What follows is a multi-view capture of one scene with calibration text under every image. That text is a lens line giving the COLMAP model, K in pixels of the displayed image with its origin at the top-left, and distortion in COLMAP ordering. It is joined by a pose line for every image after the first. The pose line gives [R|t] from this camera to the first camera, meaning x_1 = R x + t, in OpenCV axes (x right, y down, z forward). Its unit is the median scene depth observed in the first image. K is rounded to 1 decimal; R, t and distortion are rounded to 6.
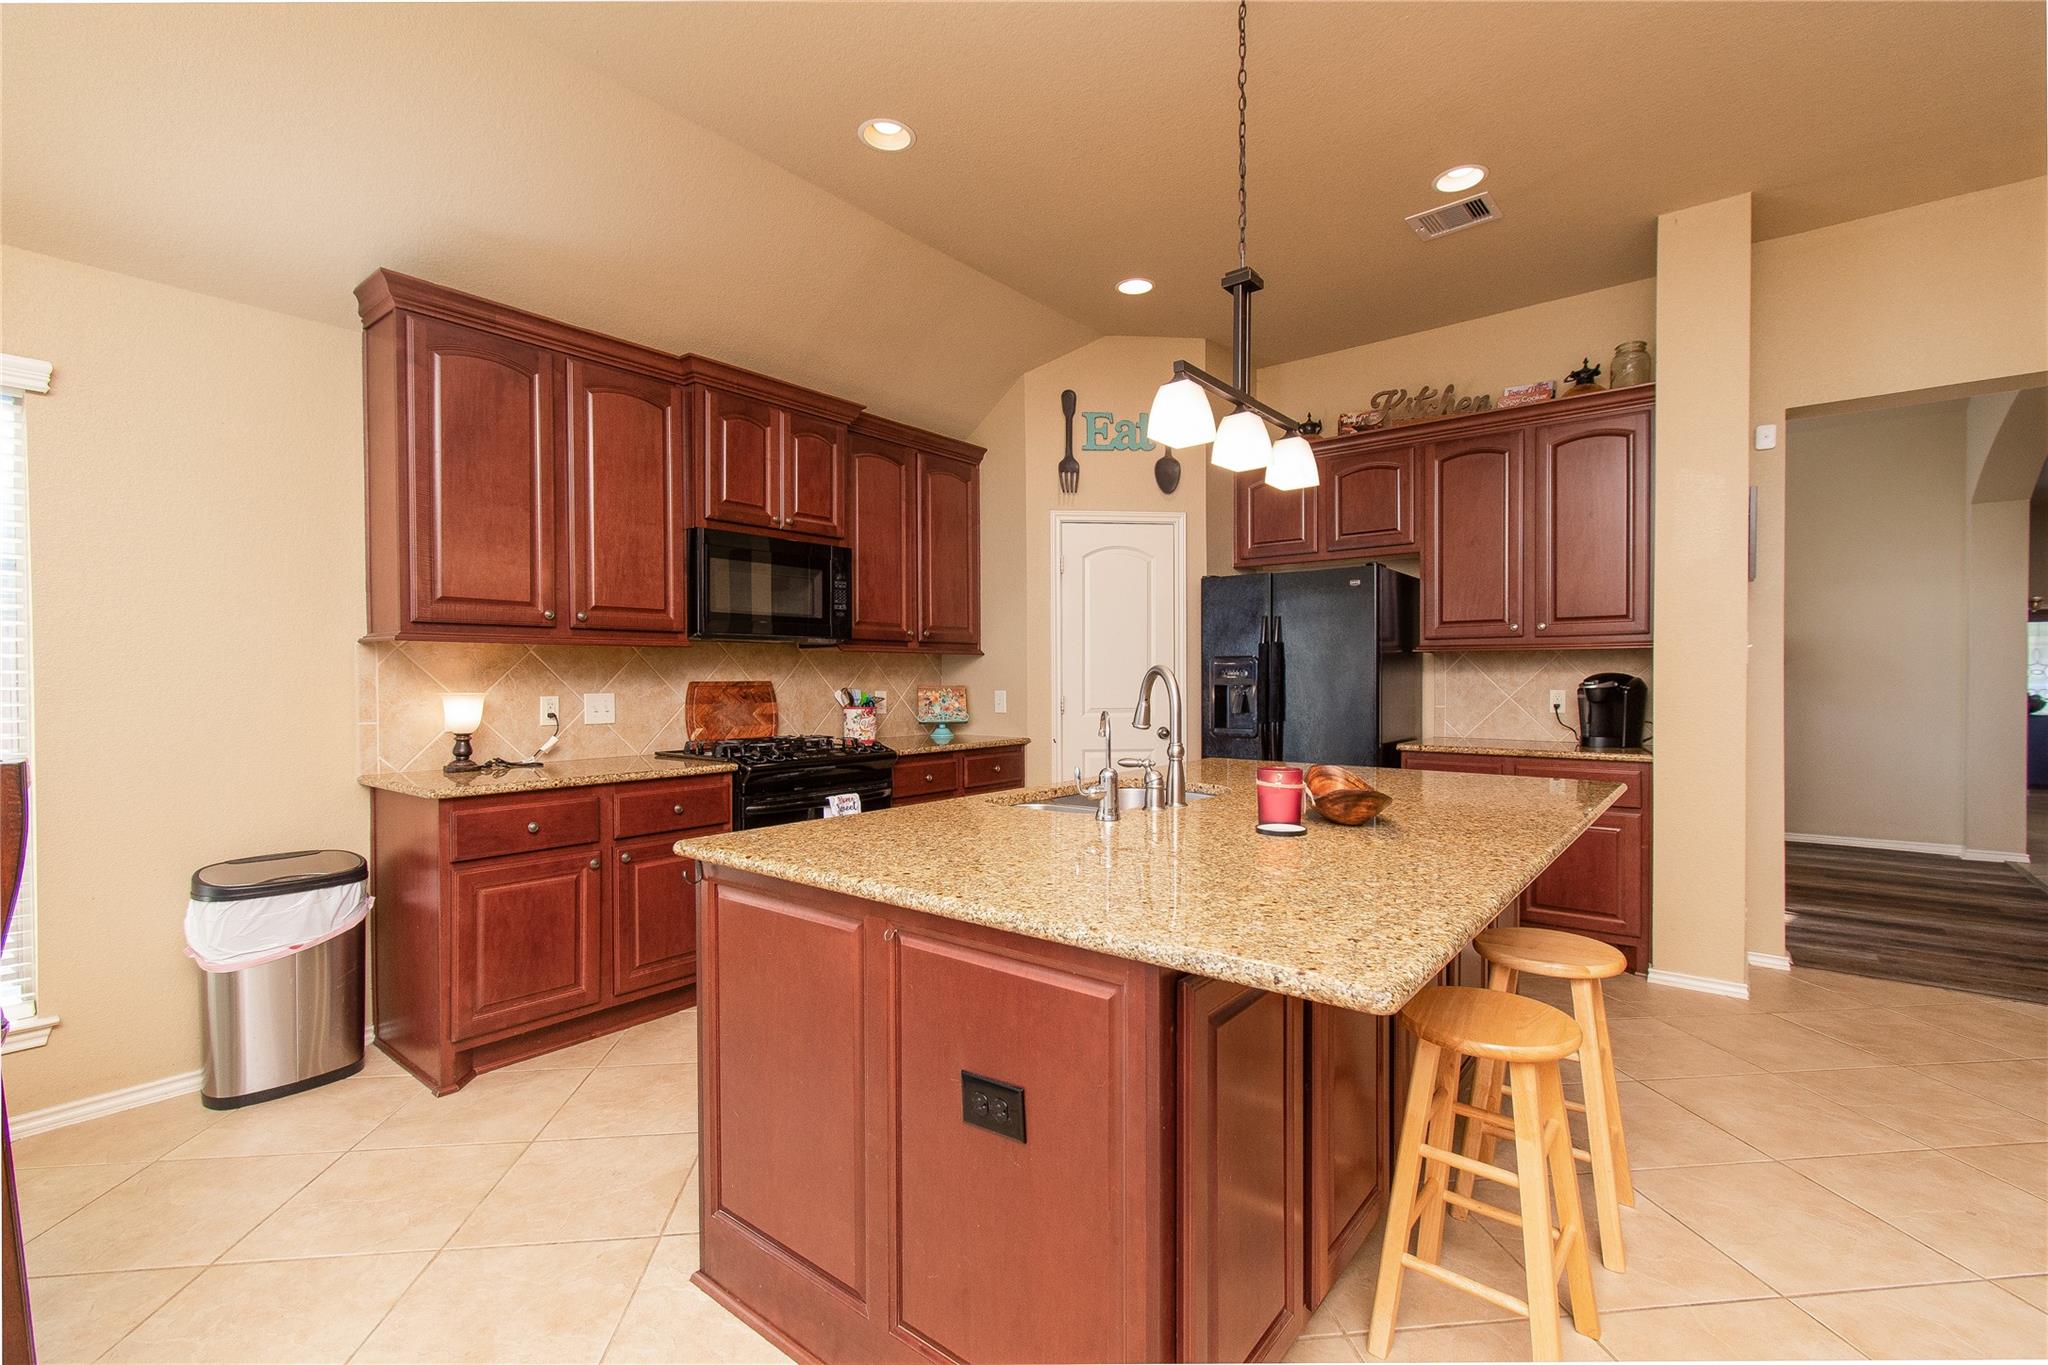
lens RADIAL K [[905.2, 0, 1030.9], [0, 905.2, 688.5], [0, 0, 1]] dist [0.014300, 0.000011]
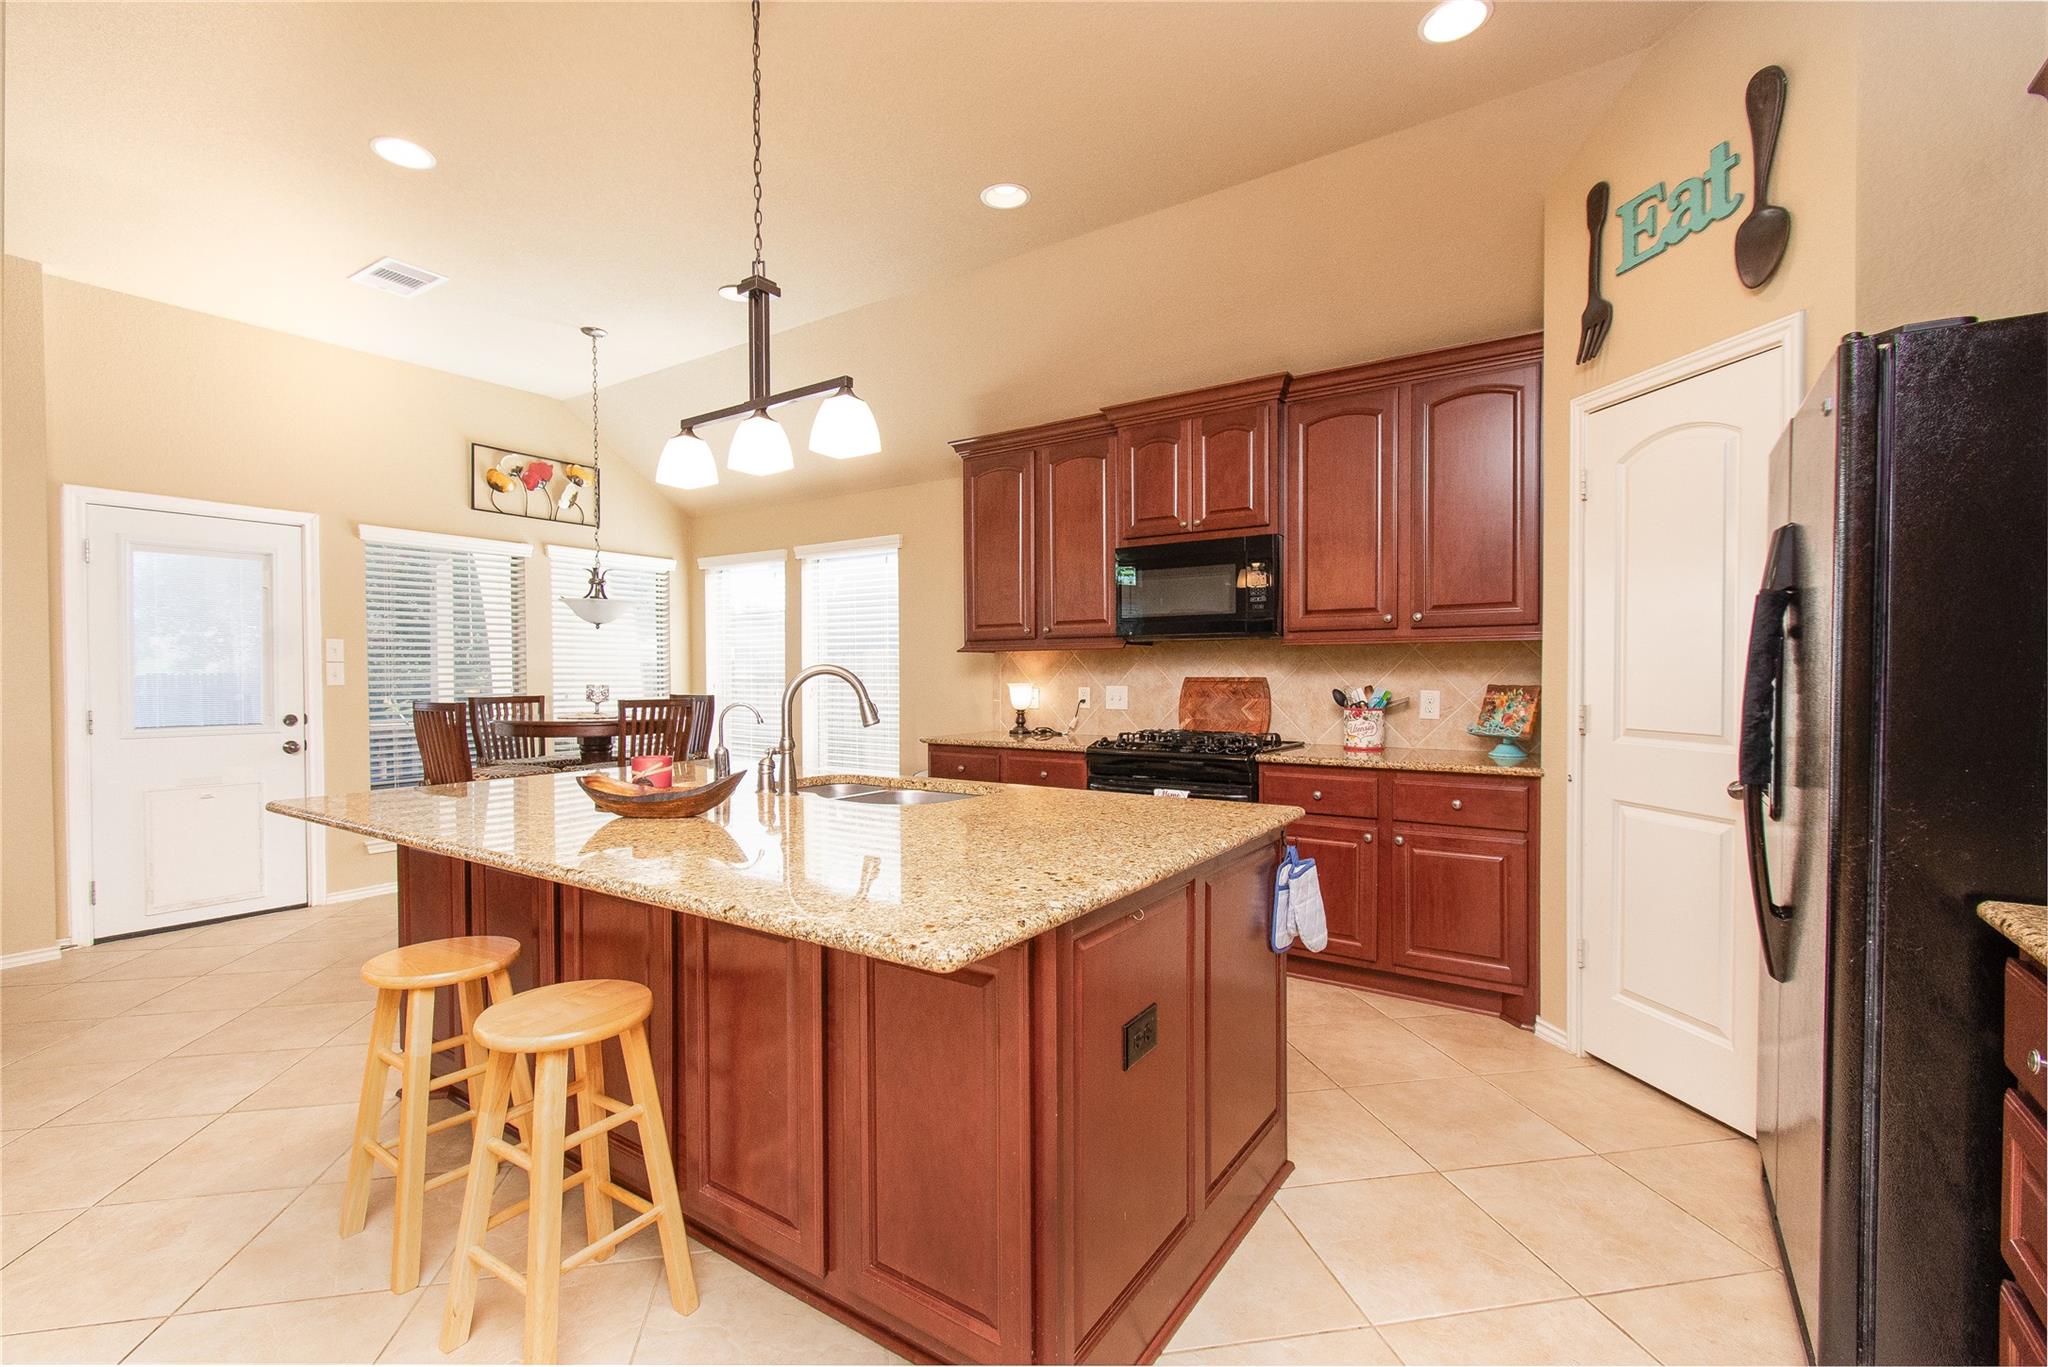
lens RADIAL K [[906.4, 0, 1011.8], [0, 906.4, 700.1], [0, 0, 1]] dist [0.000334, 0.000124]
pose [[0.063702, 0.031369, -0.997476, 0.766086], [-0.007914, 0.999490, 0.030927, -0.012455], [0.997938, 0.005924, 0.063918, 0.727966]]
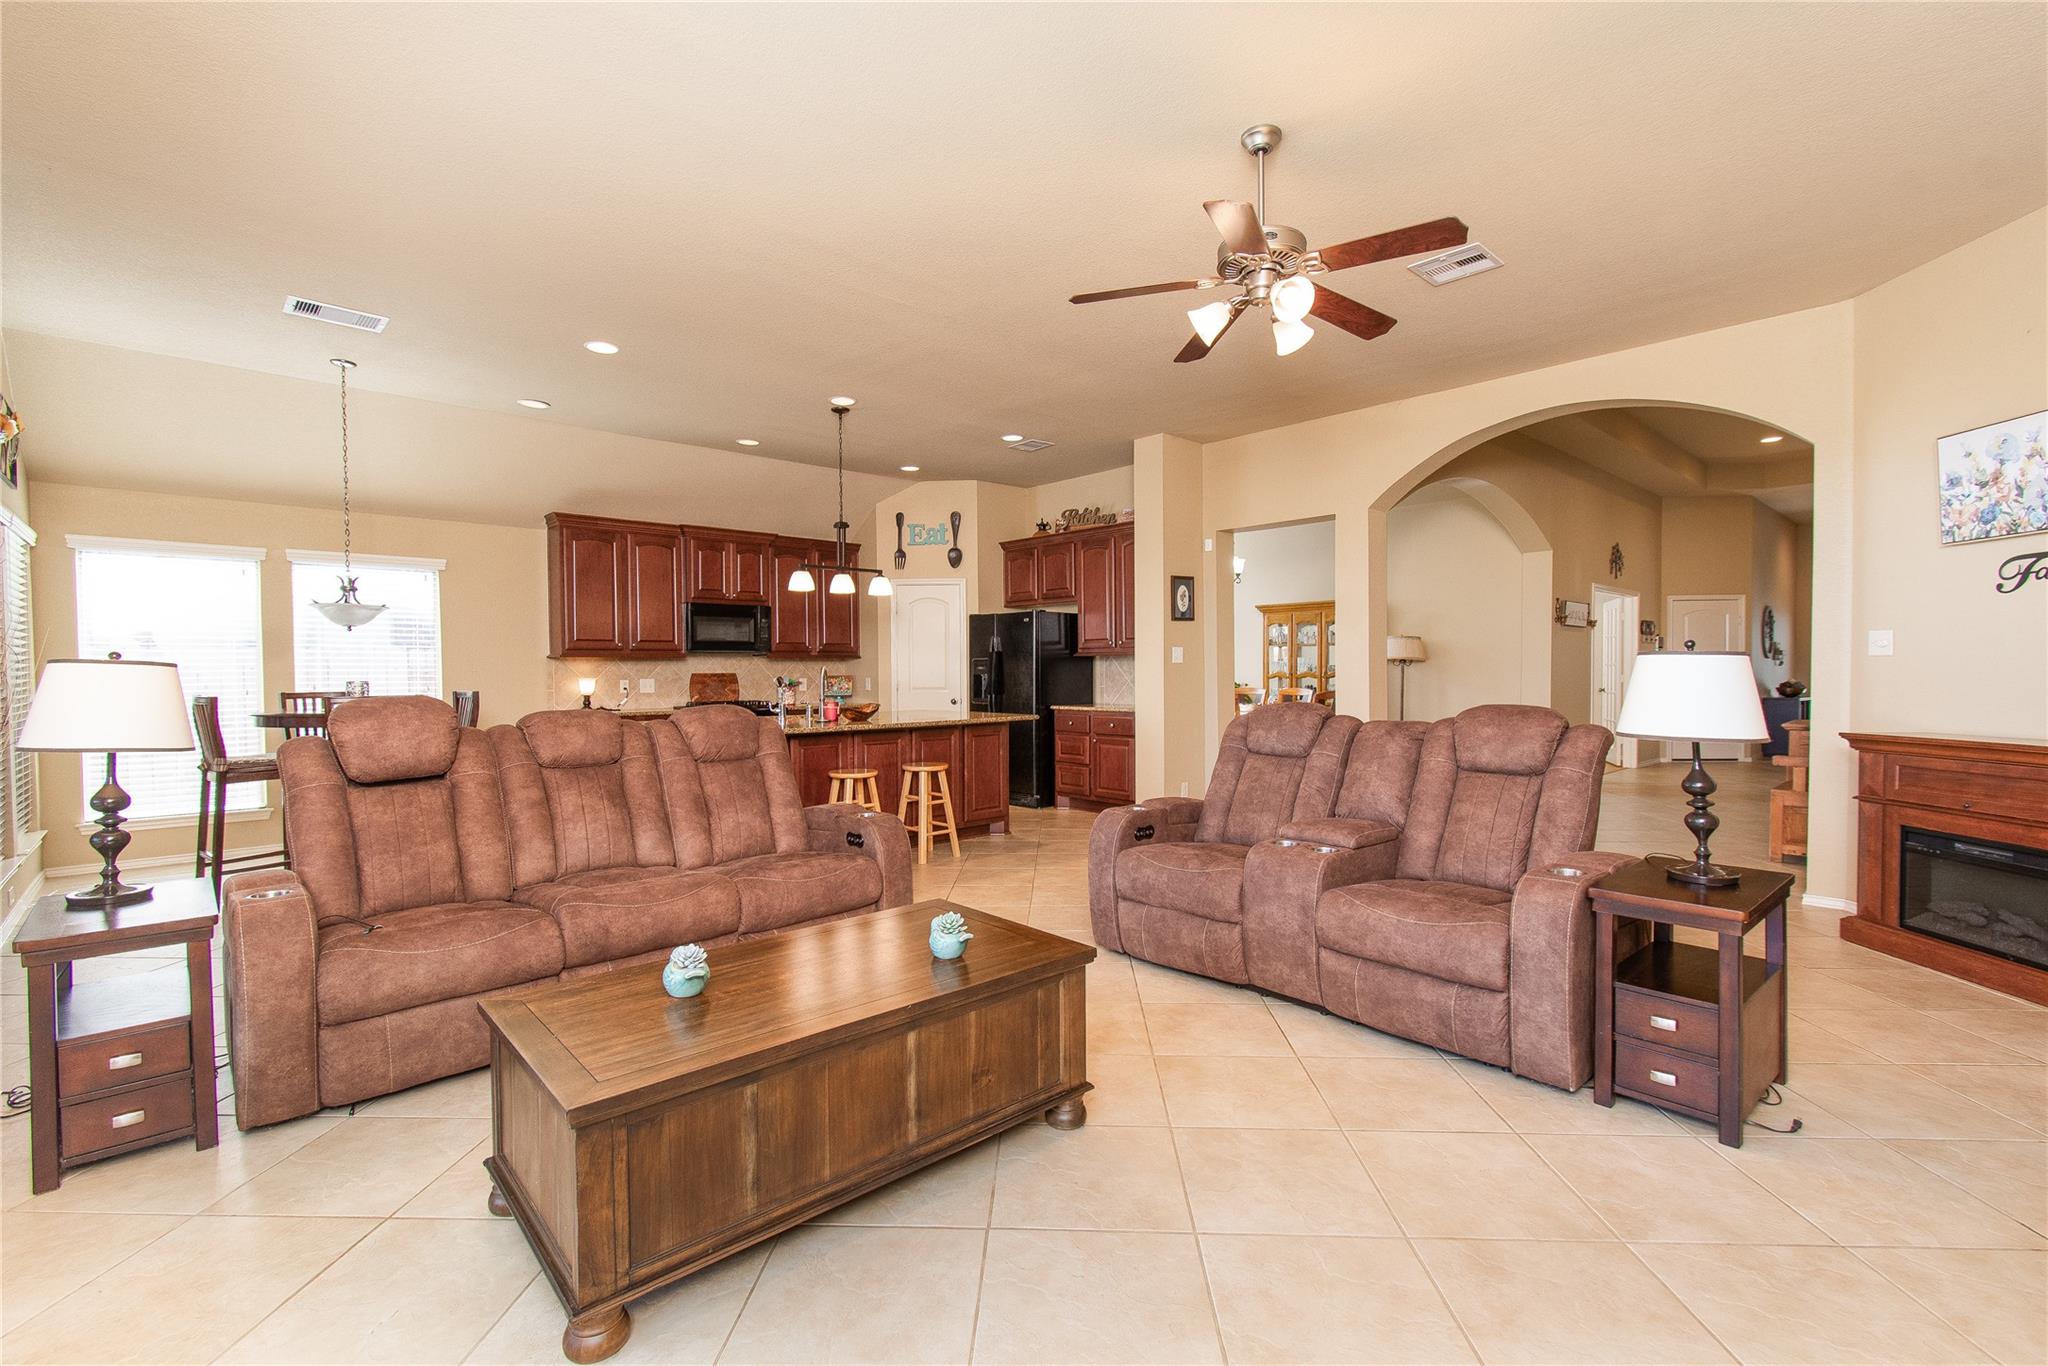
lens RADIAL K [[907.7, 0, 1029.0], [0, 907.7, 696.3], [0, 0, 1]] dist [0.002200, -0.000254]
pose [[0.987884, 0.003192, -0.155160, 0.723776], [-0.000216, 0.999816, 0.019194, 0.005162], [0.155193, -0.018928, 0.987703, -0.951081]]
